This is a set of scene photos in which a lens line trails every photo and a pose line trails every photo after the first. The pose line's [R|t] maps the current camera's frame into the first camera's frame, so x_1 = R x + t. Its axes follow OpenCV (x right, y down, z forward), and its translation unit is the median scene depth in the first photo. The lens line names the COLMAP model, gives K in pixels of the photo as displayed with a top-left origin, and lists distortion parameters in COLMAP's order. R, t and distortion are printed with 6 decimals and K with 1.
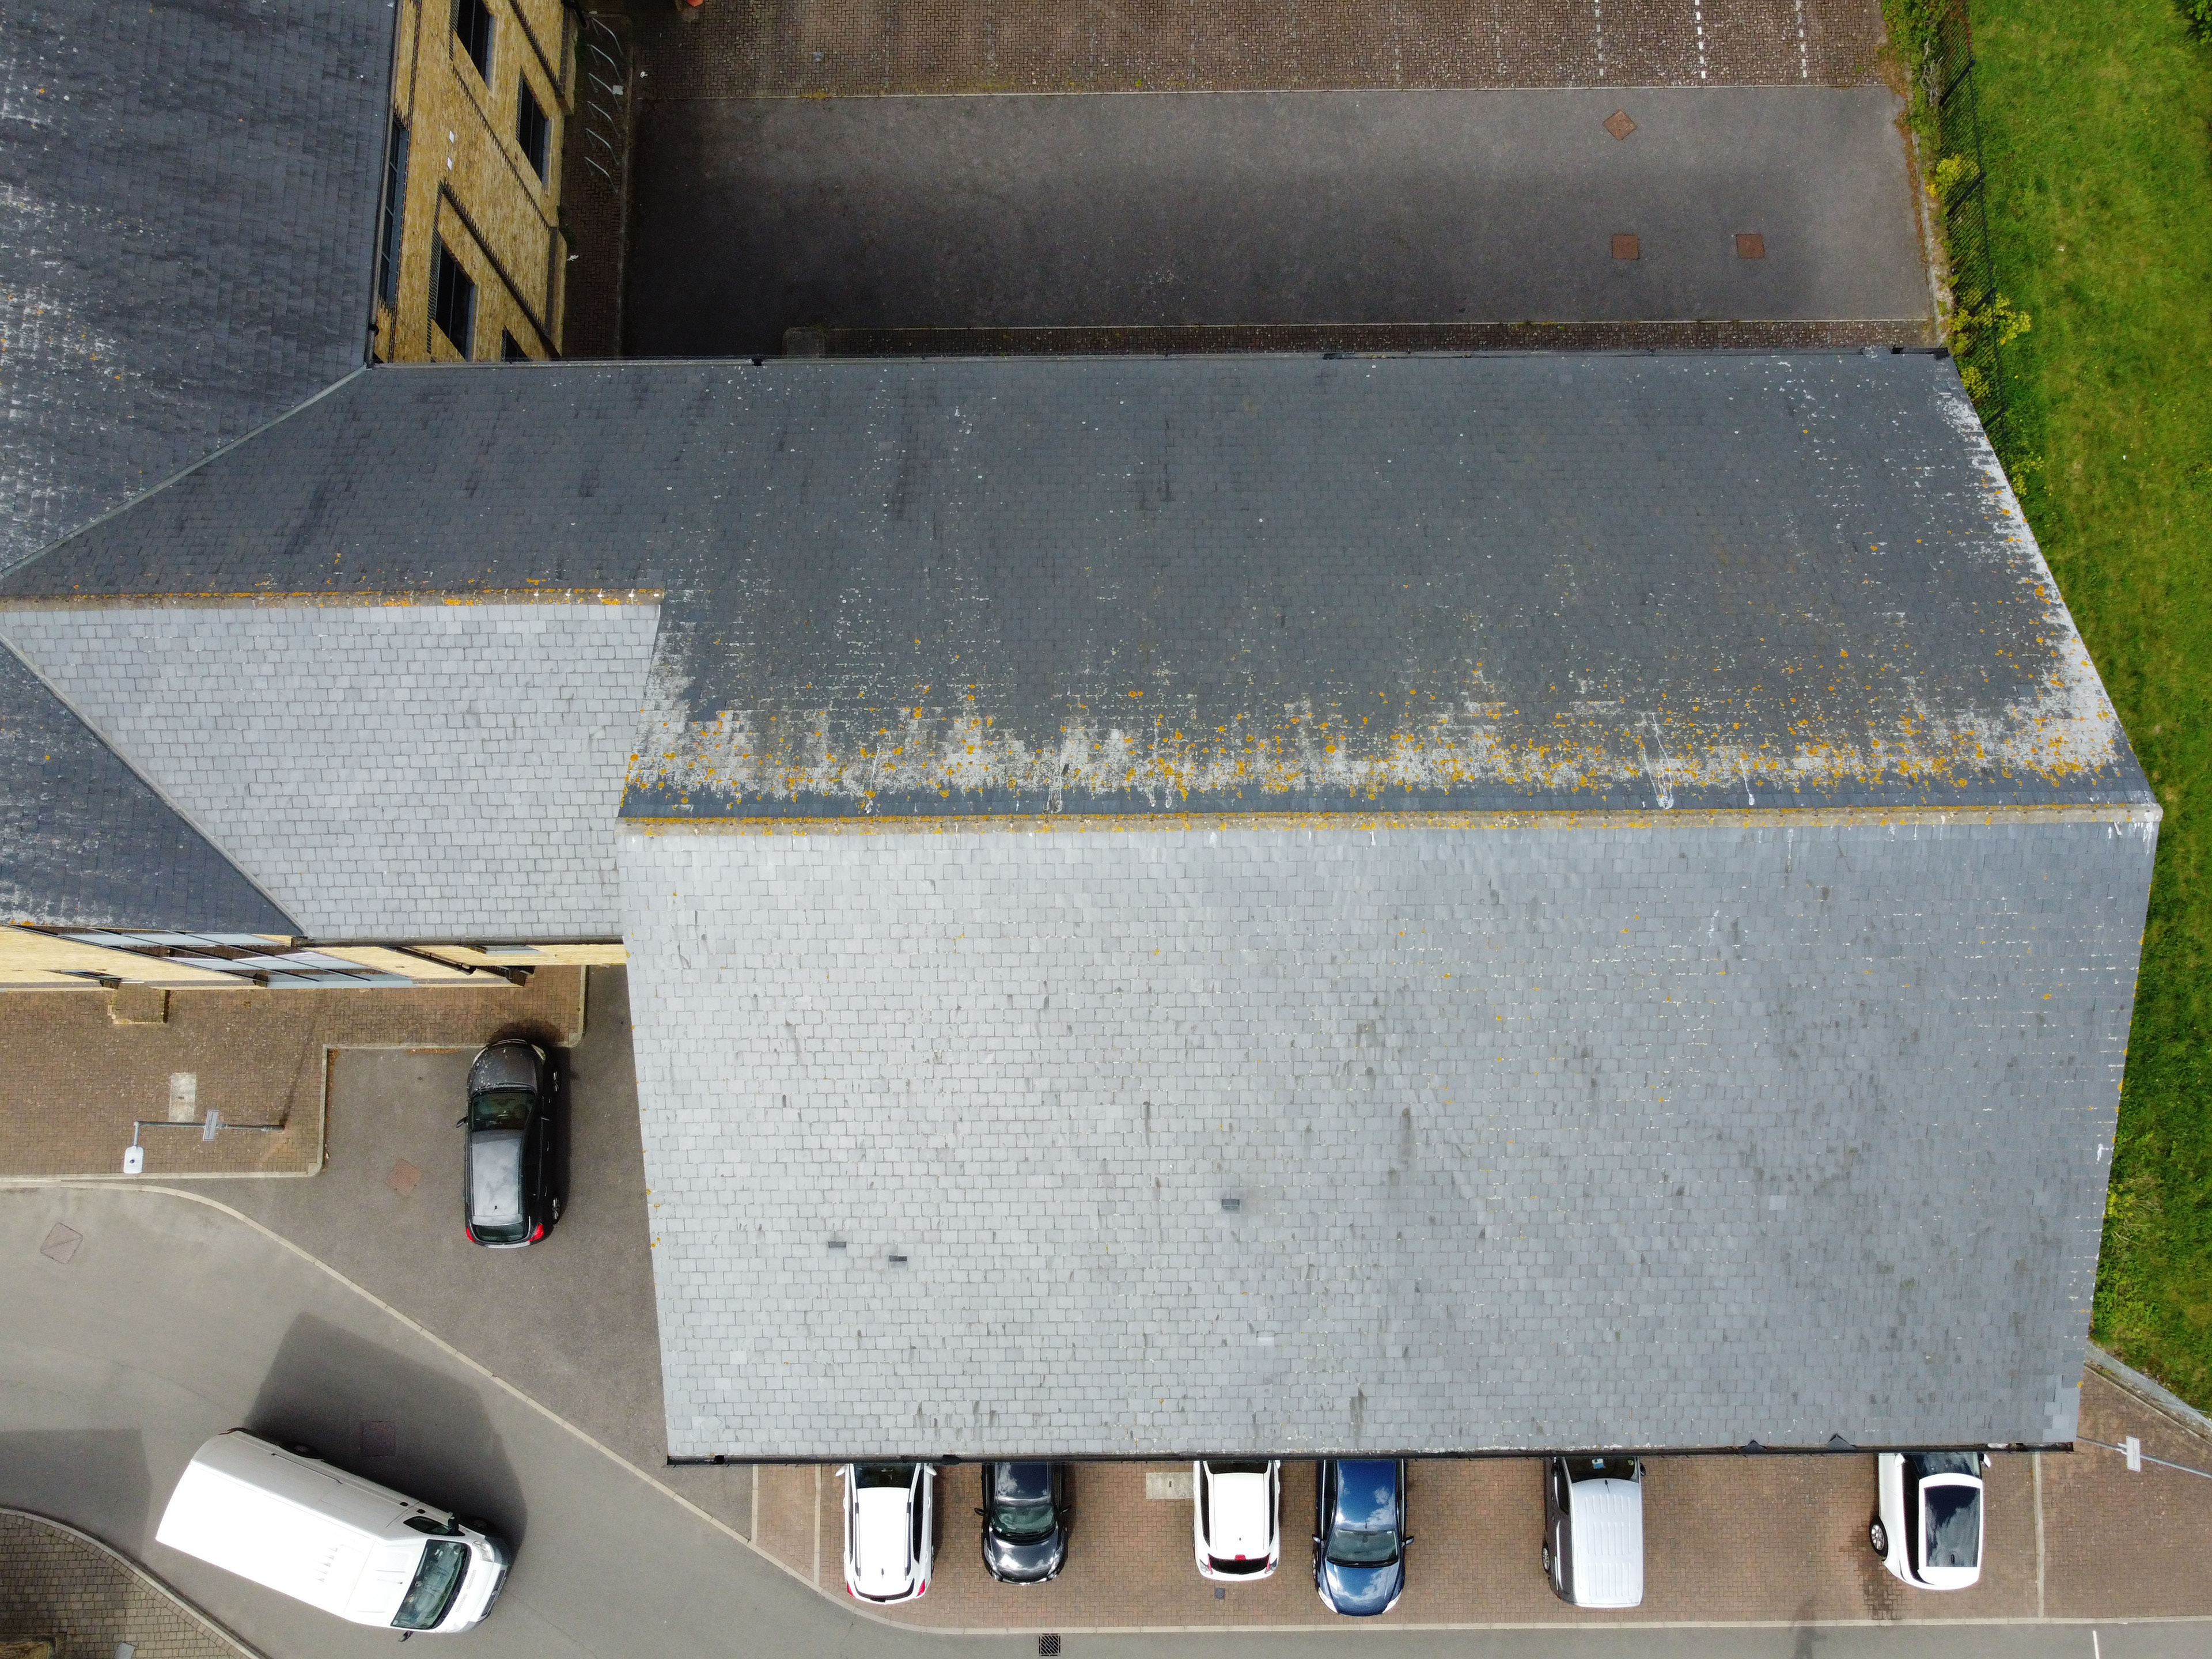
lens RADIAL K [[1681.6, 0, 1106.3], [0, 1681.6, 829.5], [0, 0, 1]] dist [-0.004778, -0.002982]
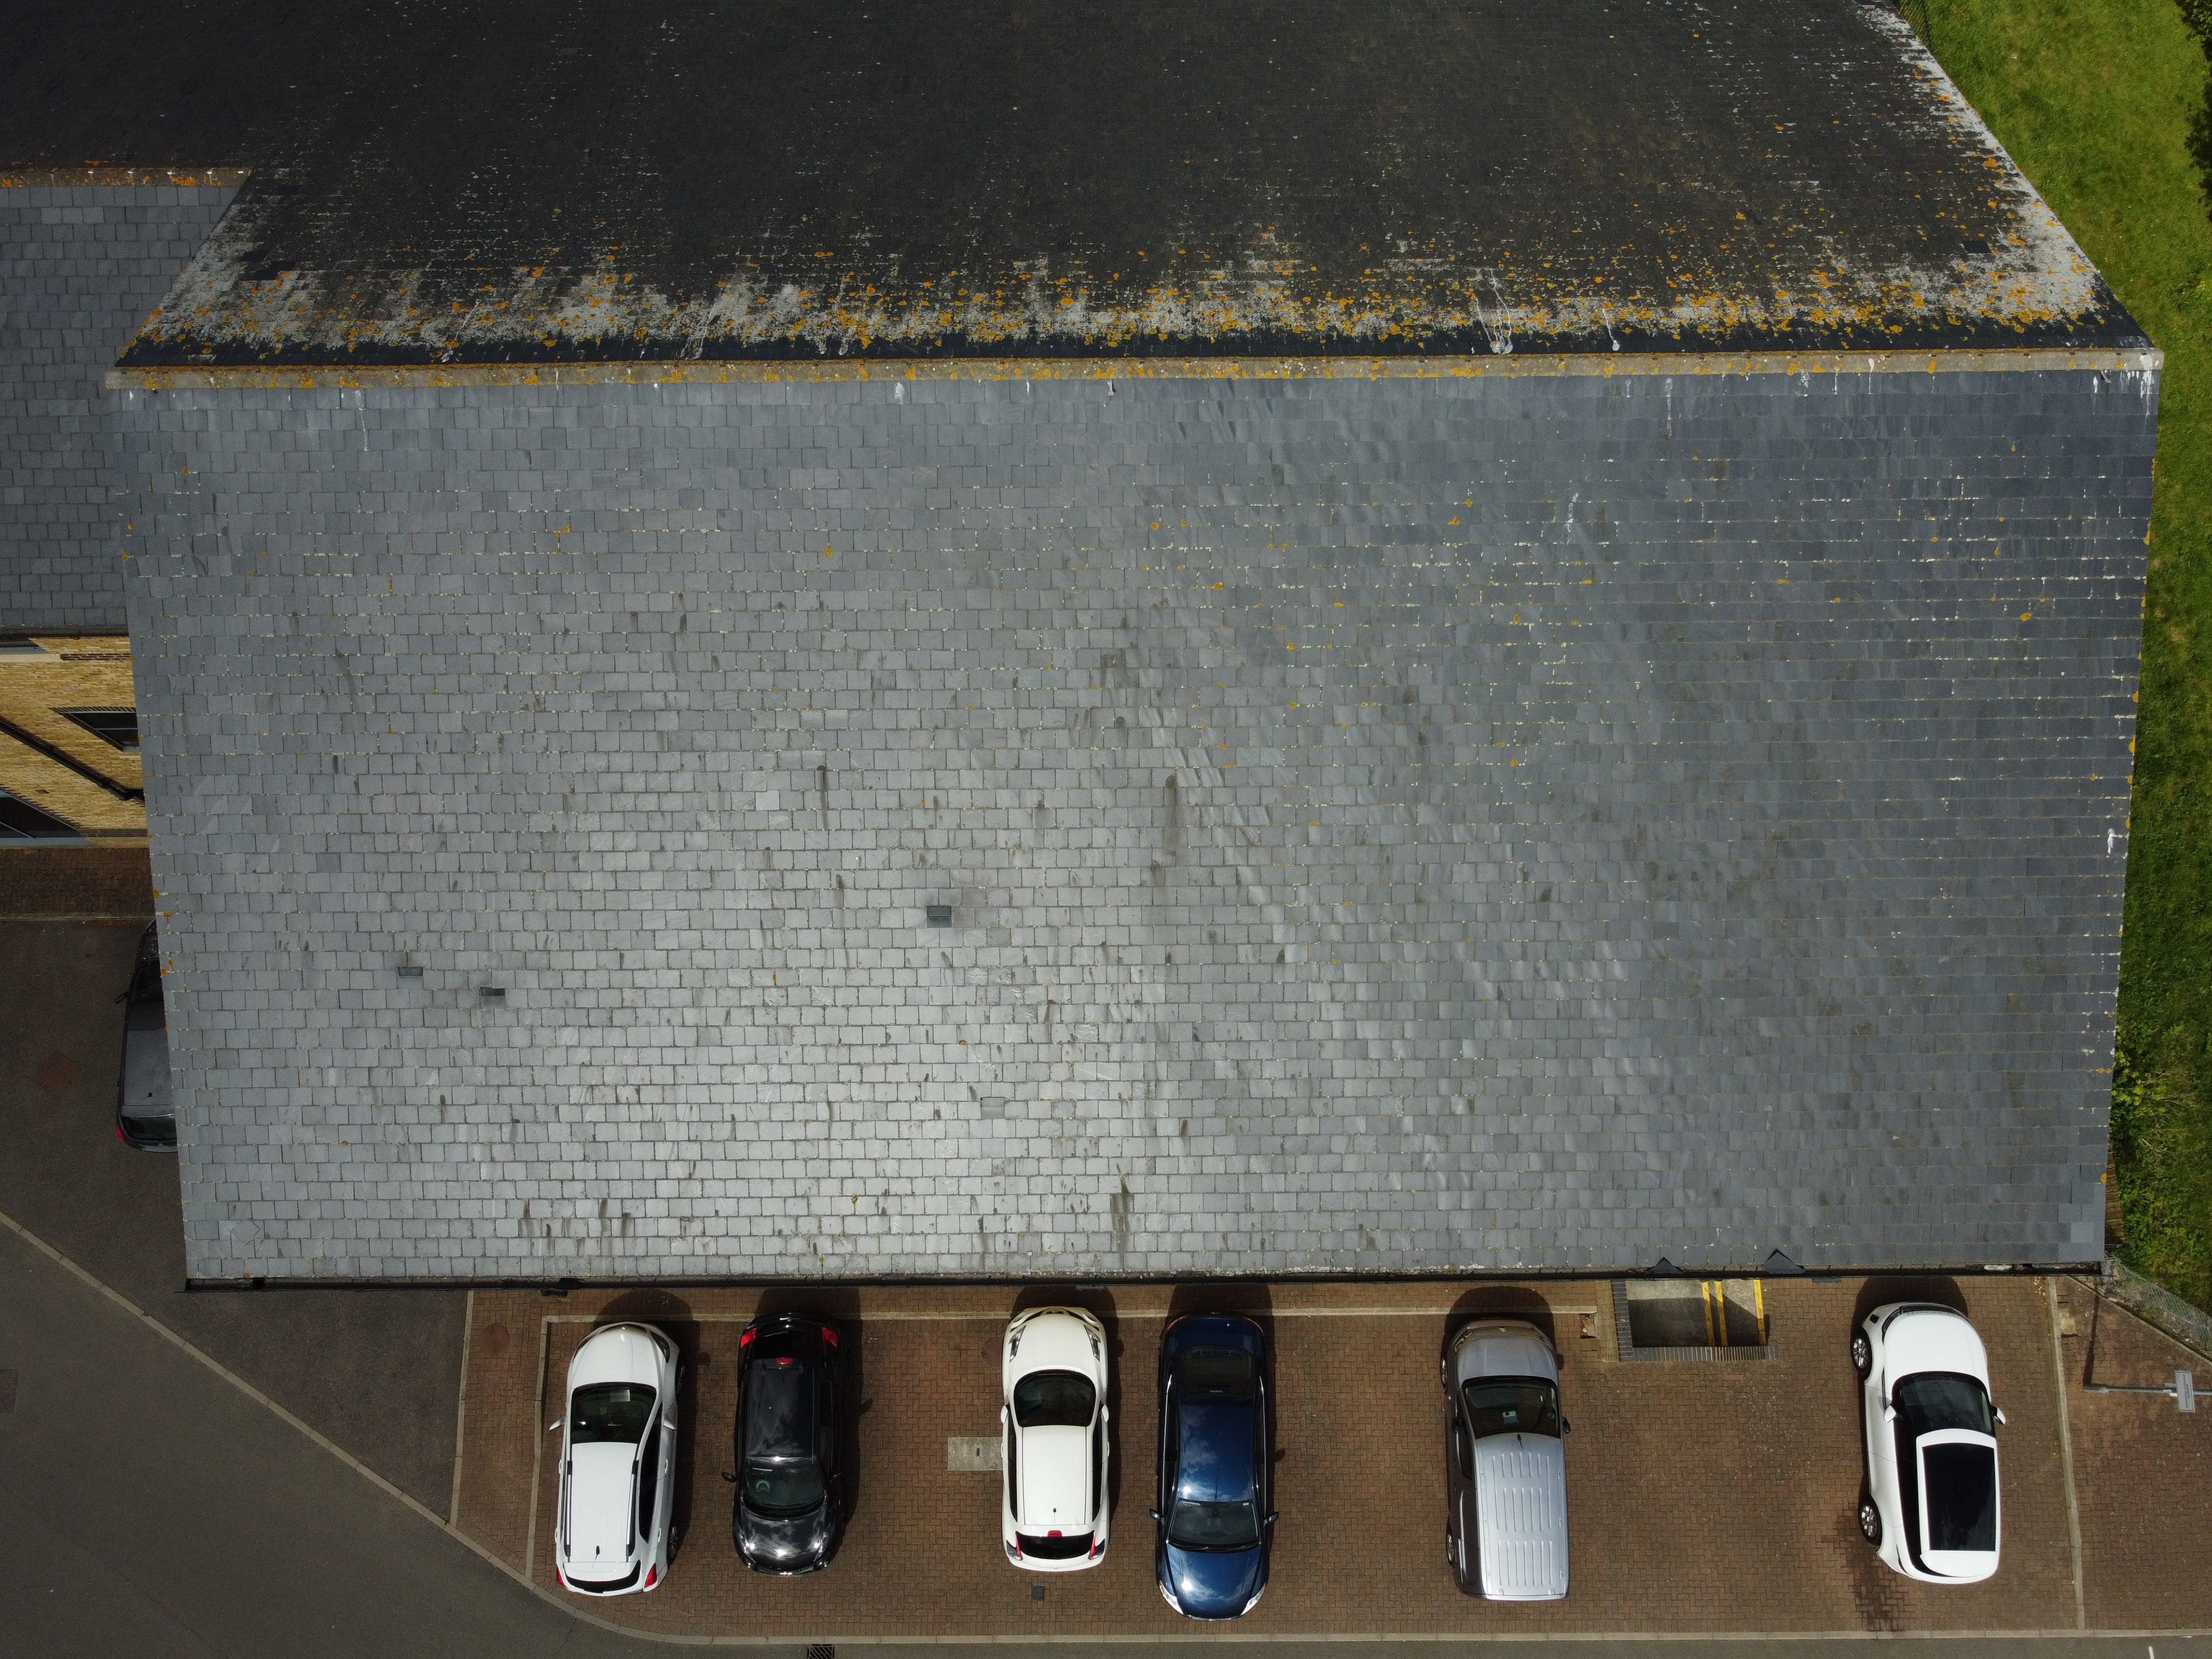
lens RADIAL K [[1681.6, 0, 1104.9], [0, 1681.6, 827.4], [0, 0, 1]] dist [-0.004778, -0.002982]
pose [[0.999993, -0.000179, -0.003850, 0.148248], [-0.000224, 0.994538, -0.104379, 0.259788], [0.003847, 0.104380, 0.994530, 0.255975]]
